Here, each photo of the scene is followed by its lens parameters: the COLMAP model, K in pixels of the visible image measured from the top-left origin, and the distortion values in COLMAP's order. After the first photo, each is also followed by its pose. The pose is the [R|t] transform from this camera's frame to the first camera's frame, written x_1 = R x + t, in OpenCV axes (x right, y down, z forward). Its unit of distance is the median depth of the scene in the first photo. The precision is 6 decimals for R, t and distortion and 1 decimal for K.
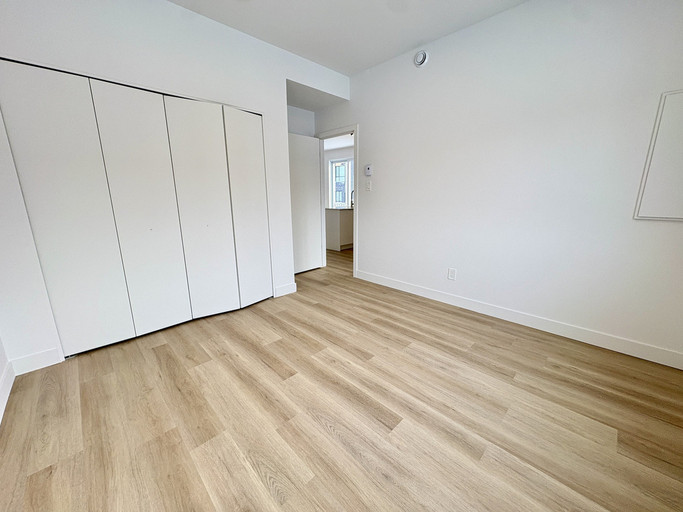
lens RADIAL K [[270.5, 0, 340.7], [0, 270.5, 256.1], [0, 0, 1]] dist [0.000974, 0.000250]
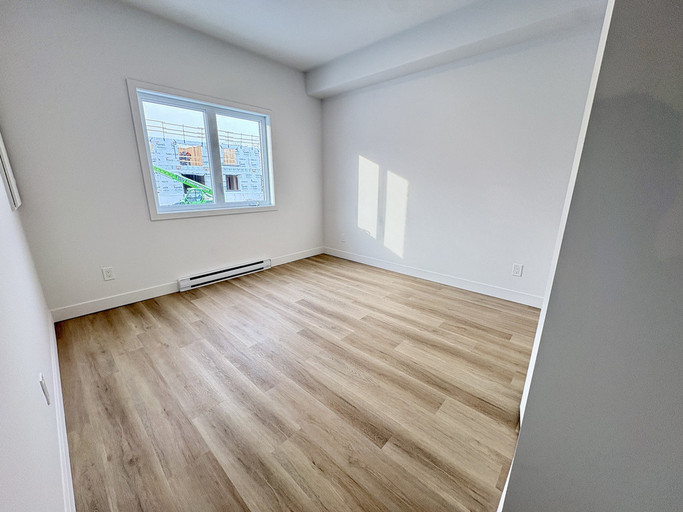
lens RADIAL K [[270.5, 0, 341.9], [0, 270.5, 253.9], [0, 0, 1]] dist [0.000974, 0.000250]
pose [[-0.998504, 0.017234, -0.051899, -0.008194], [-0.009048, 0.883891, 0.467606, -0.441487], [0.053932, 0.467376, -0.882412, 1.899799]]
